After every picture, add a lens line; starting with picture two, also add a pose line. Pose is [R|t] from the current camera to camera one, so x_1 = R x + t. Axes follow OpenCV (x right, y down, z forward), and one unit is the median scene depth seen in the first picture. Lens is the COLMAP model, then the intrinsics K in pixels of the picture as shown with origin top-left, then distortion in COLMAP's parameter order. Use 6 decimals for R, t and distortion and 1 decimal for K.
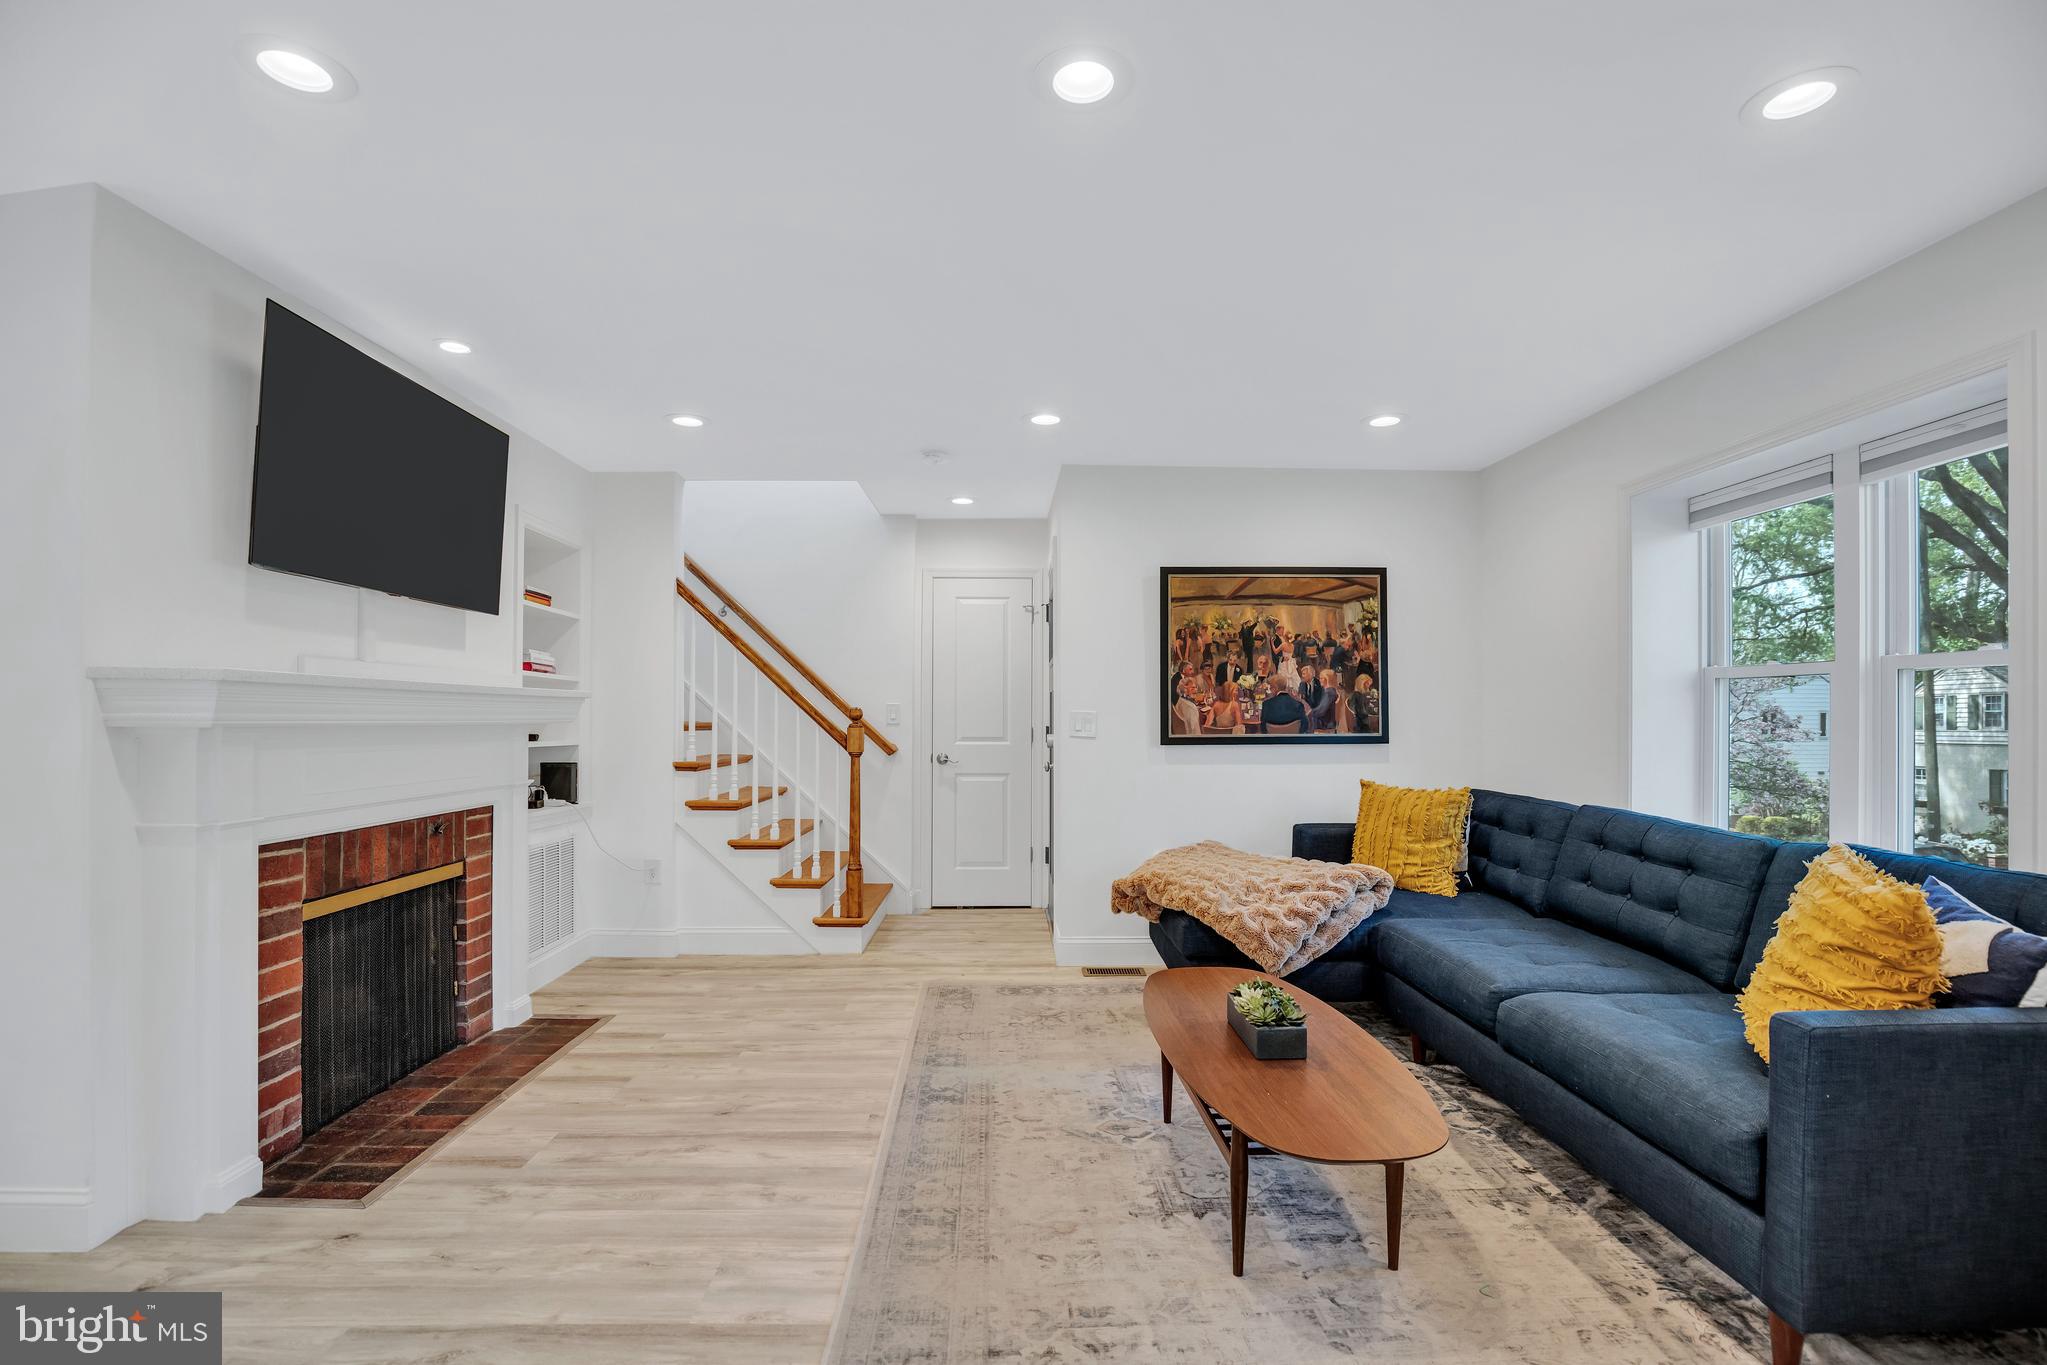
lens RADIAL K [[963.9, 0, 1025.7], [0, 963.9, 698.8], [0, 0, 1]] dist [-0.002478, -0.000287]
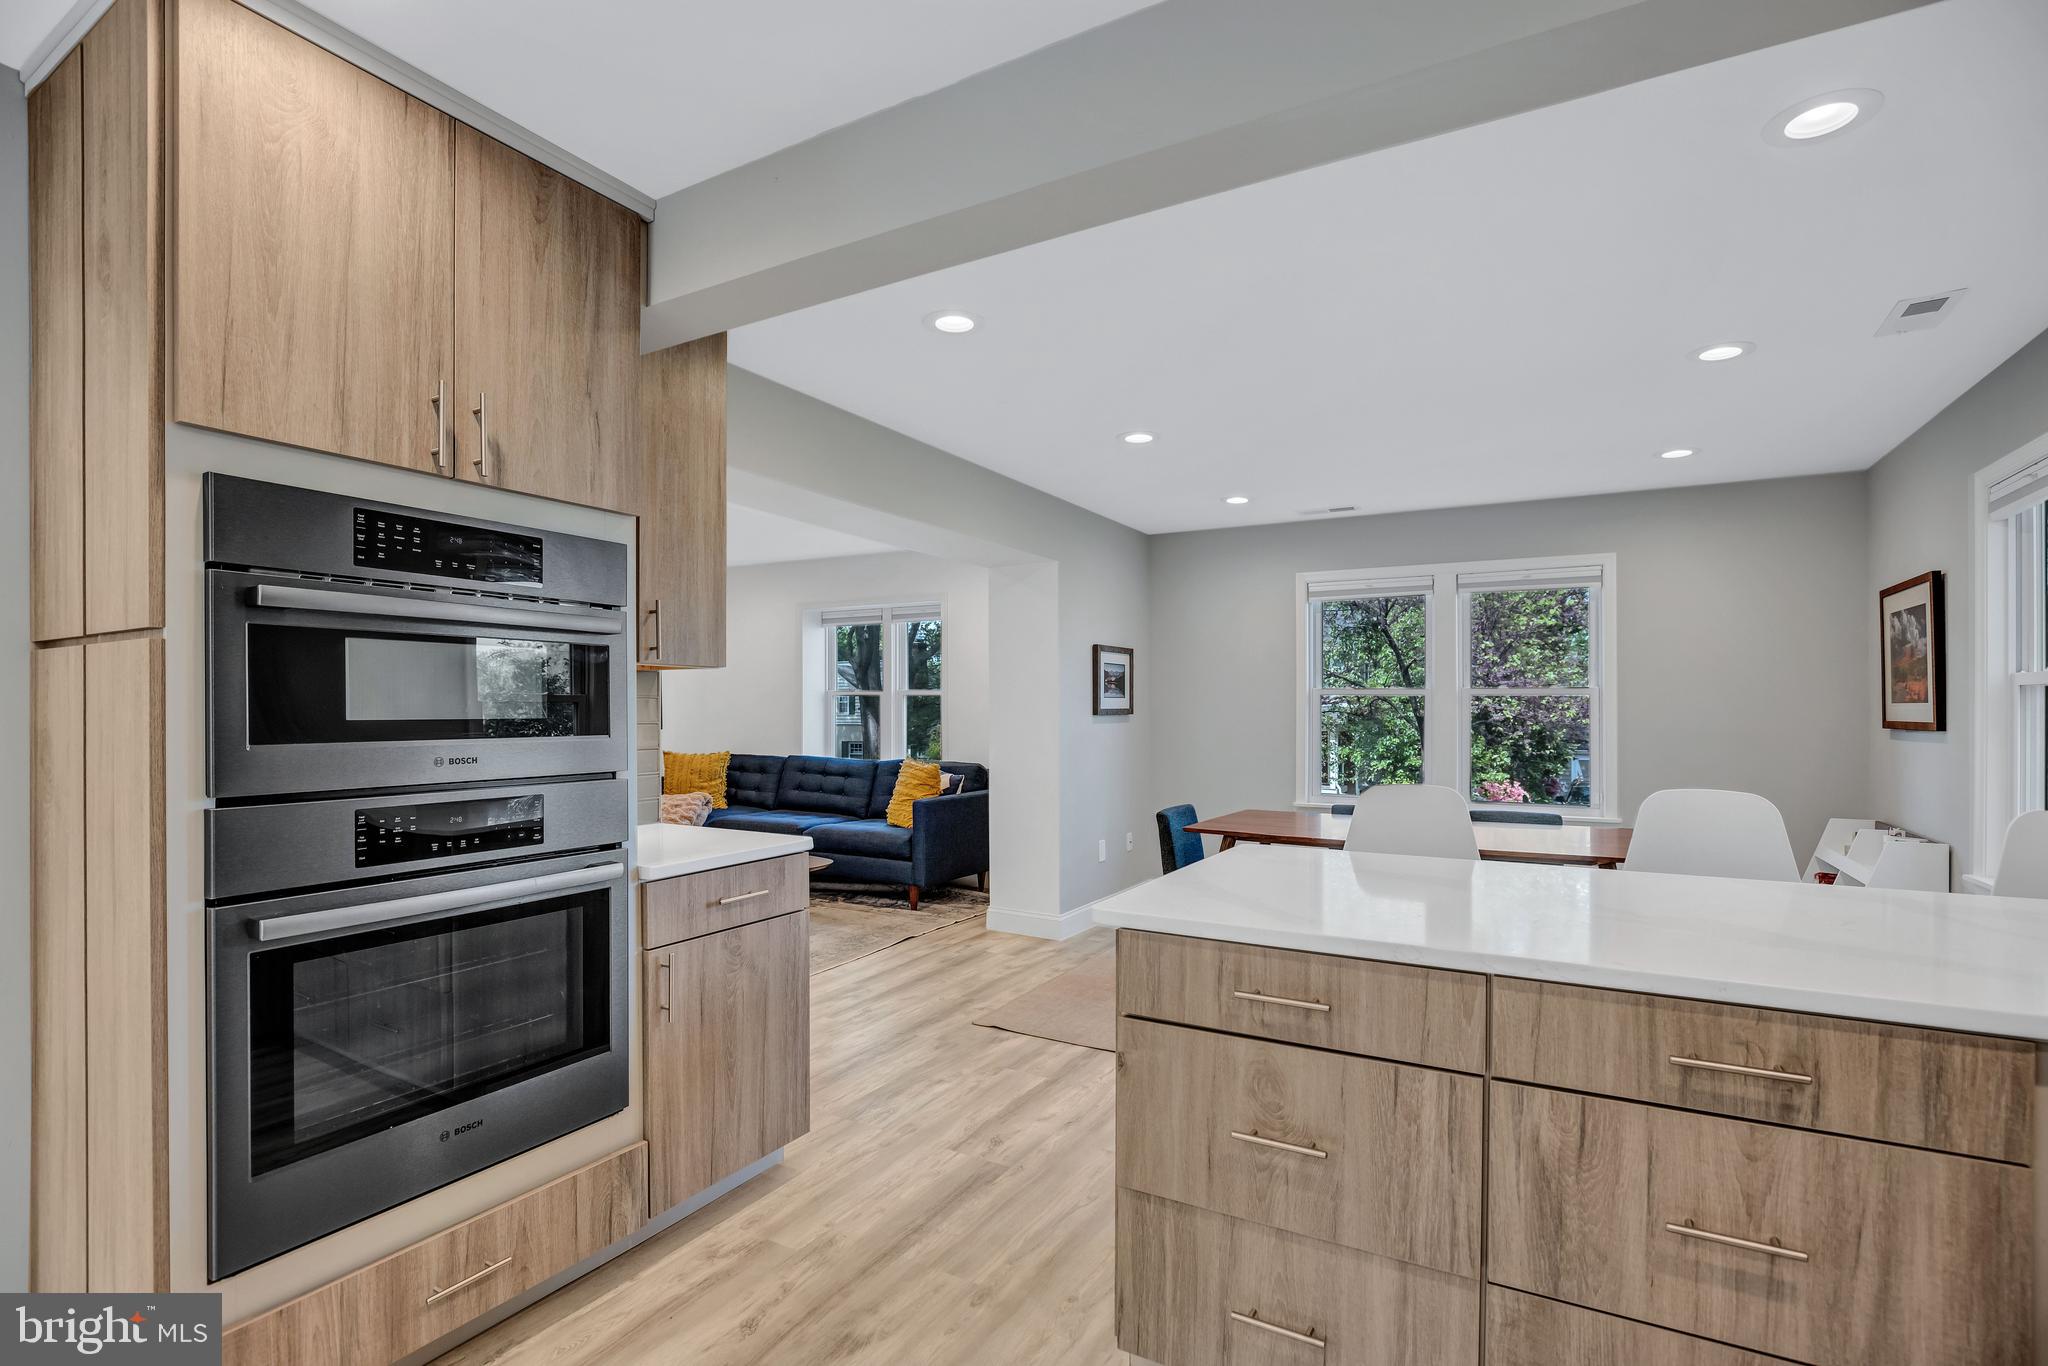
lens RADIAL K [[964.4, 0, 1022.4], [0, 964.4, 697.0], [0, 0, 1]] dist [-0.002478, -0.000287]
pose [[0.538439, 0.006686, 0.842638, -1.006918], [-0.012167, 0.999926, -0.000160, -0.026821], [-0.842577, -0.010166, 0.538480, -0.618308]]
